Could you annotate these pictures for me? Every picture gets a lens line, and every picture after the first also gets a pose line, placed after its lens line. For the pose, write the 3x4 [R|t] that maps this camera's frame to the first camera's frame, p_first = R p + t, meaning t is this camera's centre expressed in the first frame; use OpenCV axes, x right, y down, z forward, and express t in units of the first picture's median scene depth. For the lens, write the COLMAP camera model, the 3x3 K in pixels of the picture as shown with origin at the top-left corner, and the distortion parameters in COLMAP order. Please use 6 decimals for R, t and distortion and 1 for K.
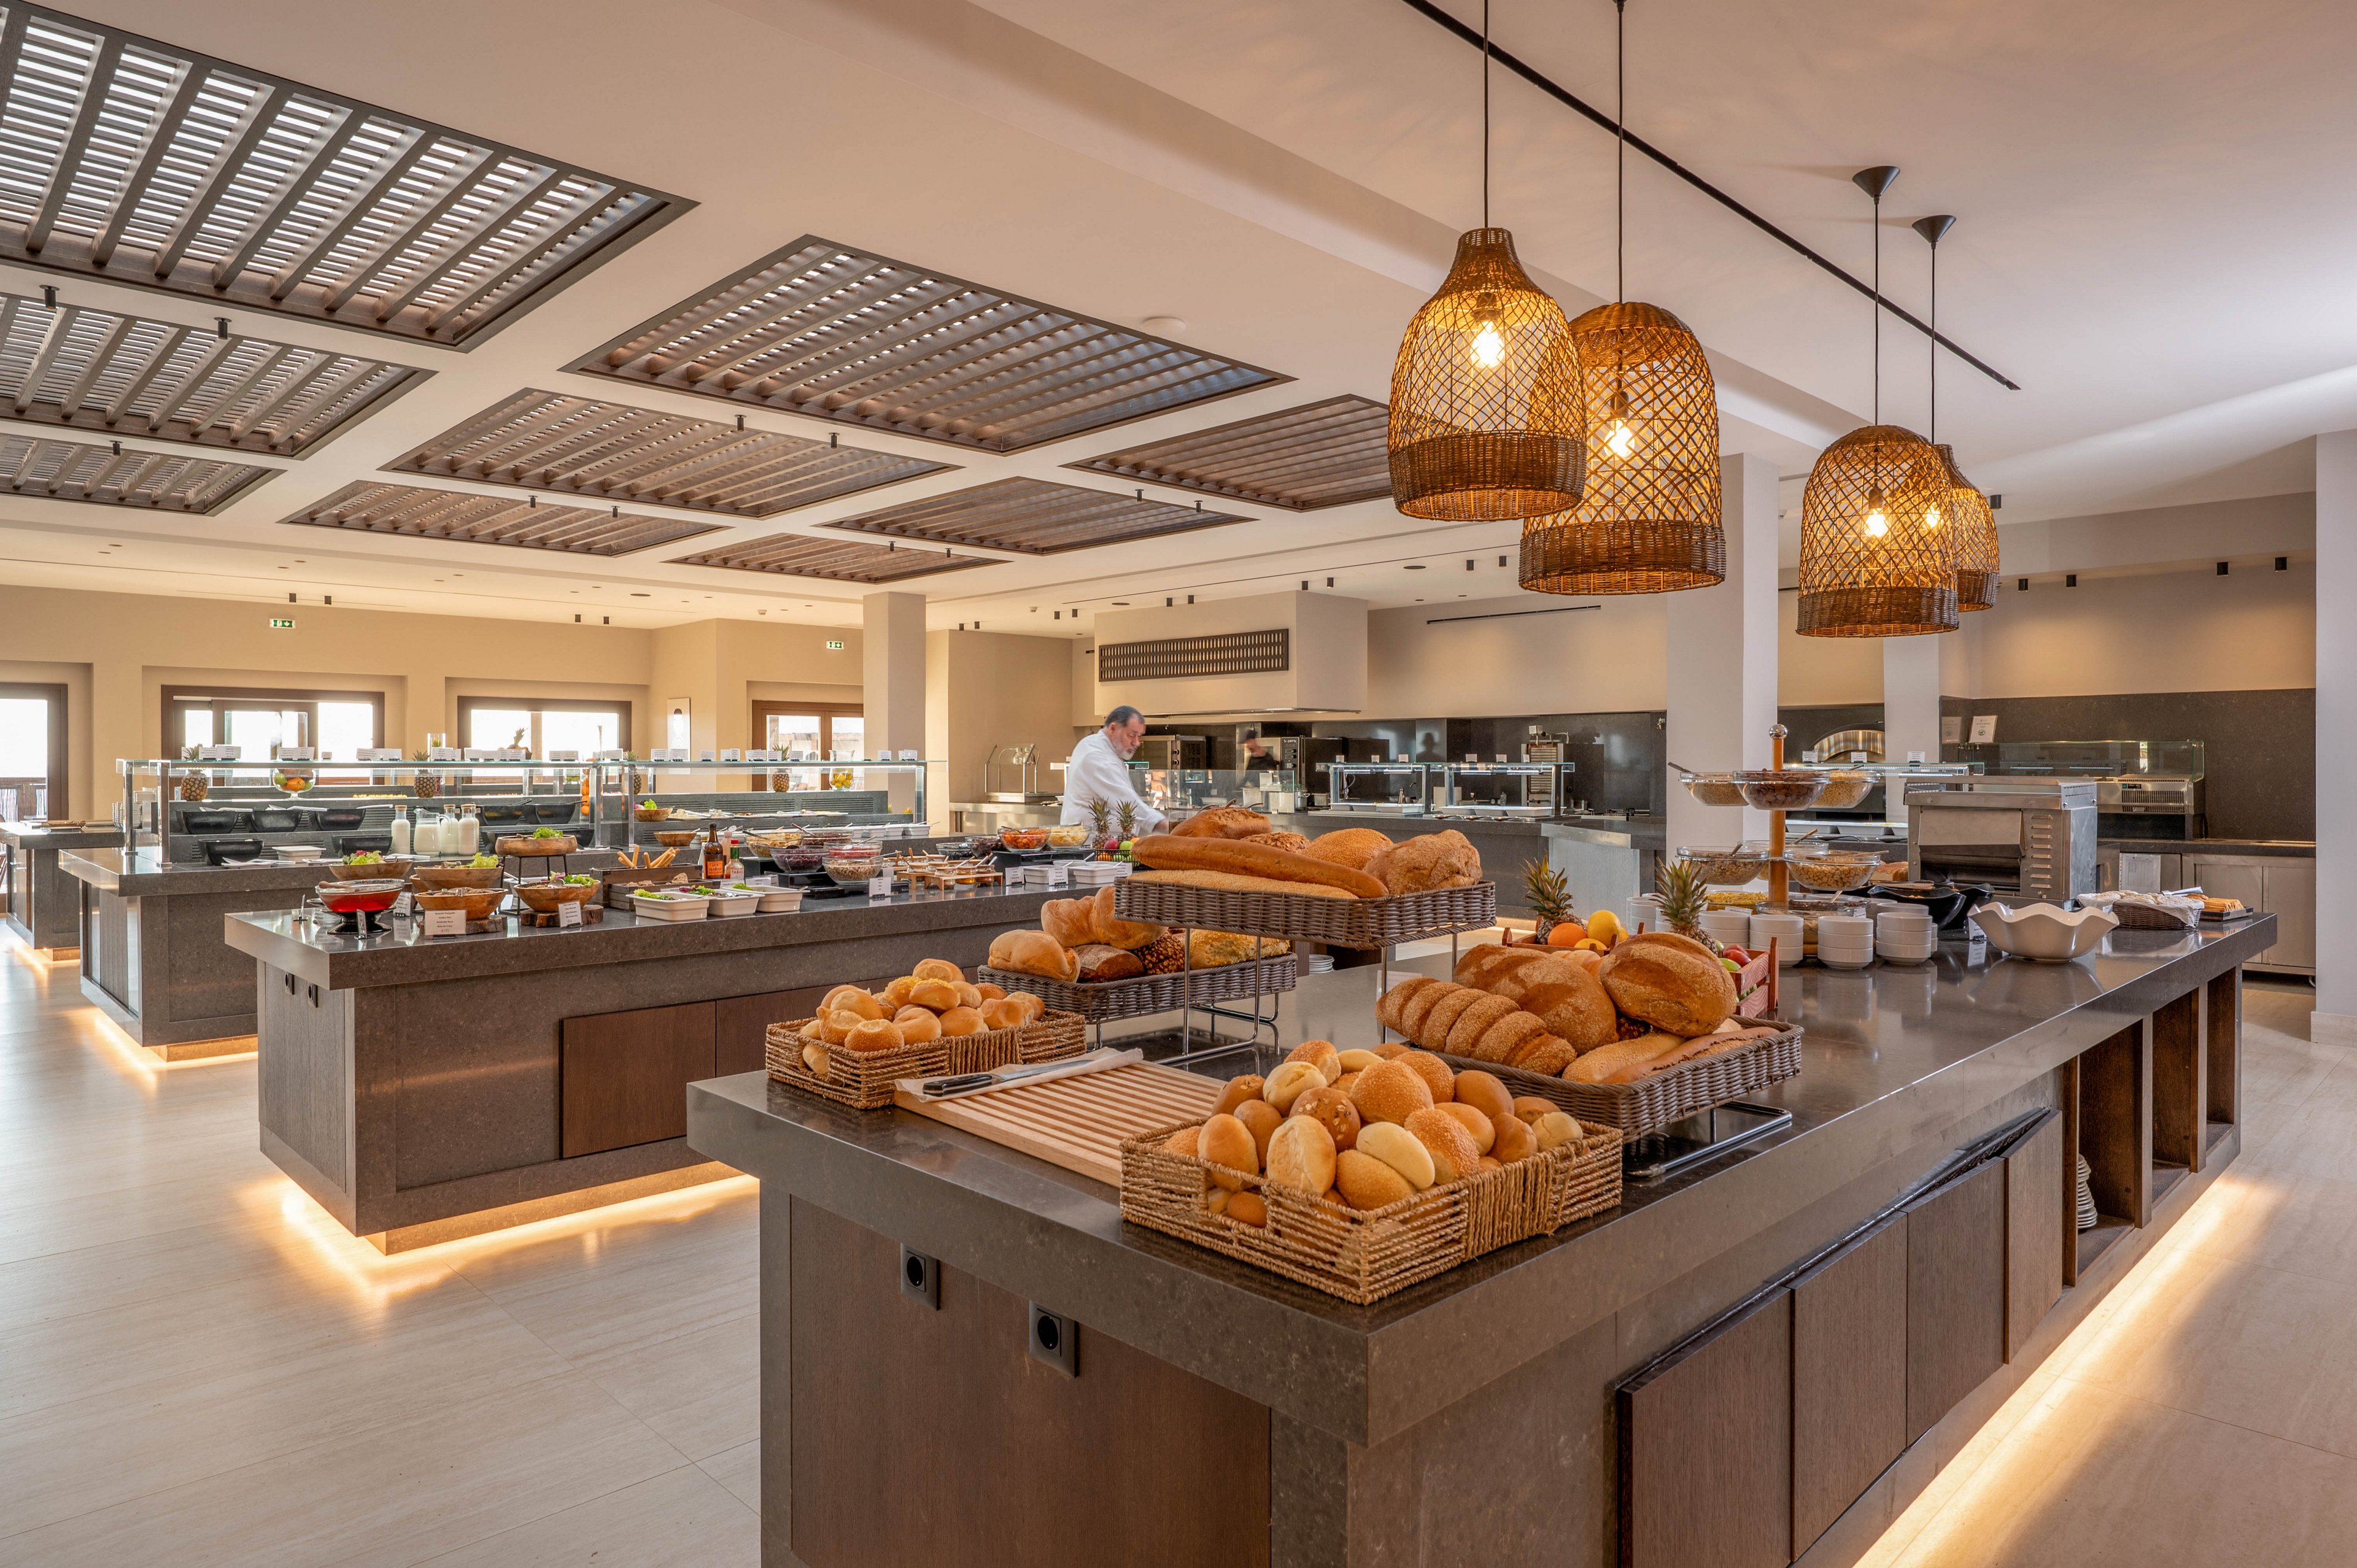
lens RADIAL K [[1378.8, 0, 1178.7], [0, 1378.8, 784.4], [0, 0, 1]] dist [0.003510, -0.003404]
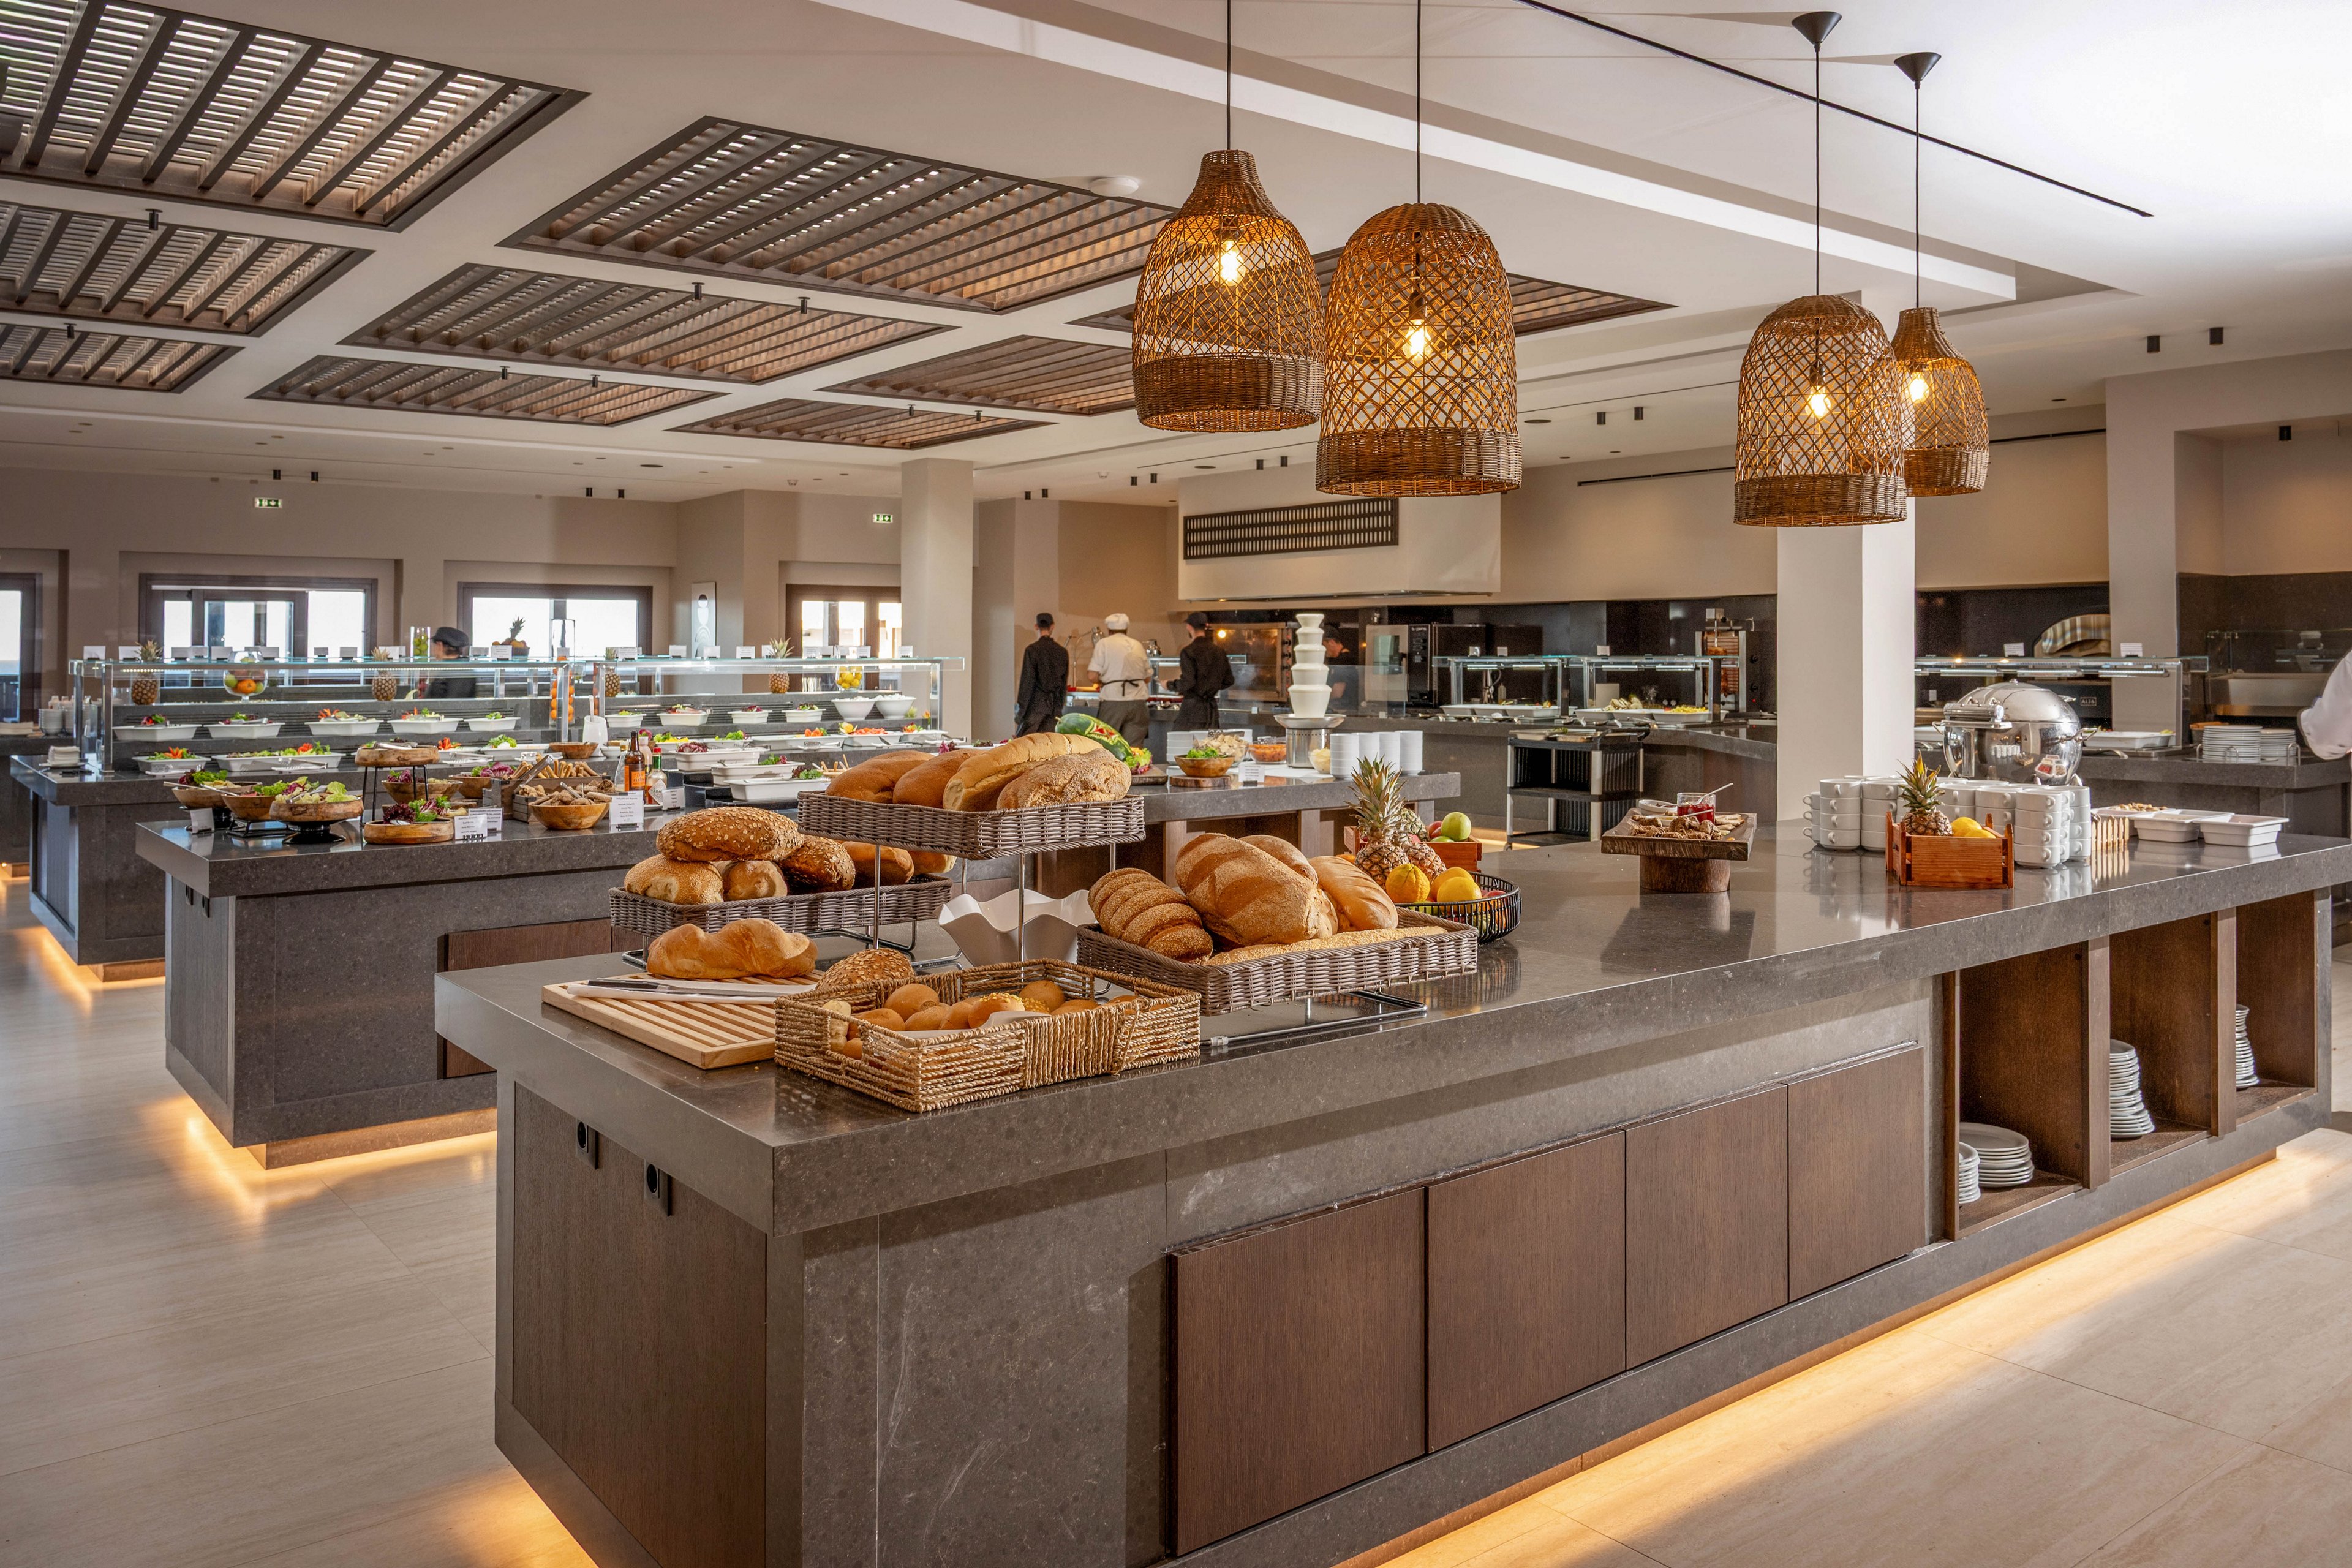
lens RADIAL K [[1727.8, 0, 1174.0], [0, 1727.8, 633.5], [0, 0, 1]] dist [-0.004943, 0.008283]
pose [[0.994083, -0.004312, -0.108537, 0.155178], [0.001466, 0.999654, -0.026282, -0.006296], [0.108613, 0.025967, 0.993745, -0.124789]]
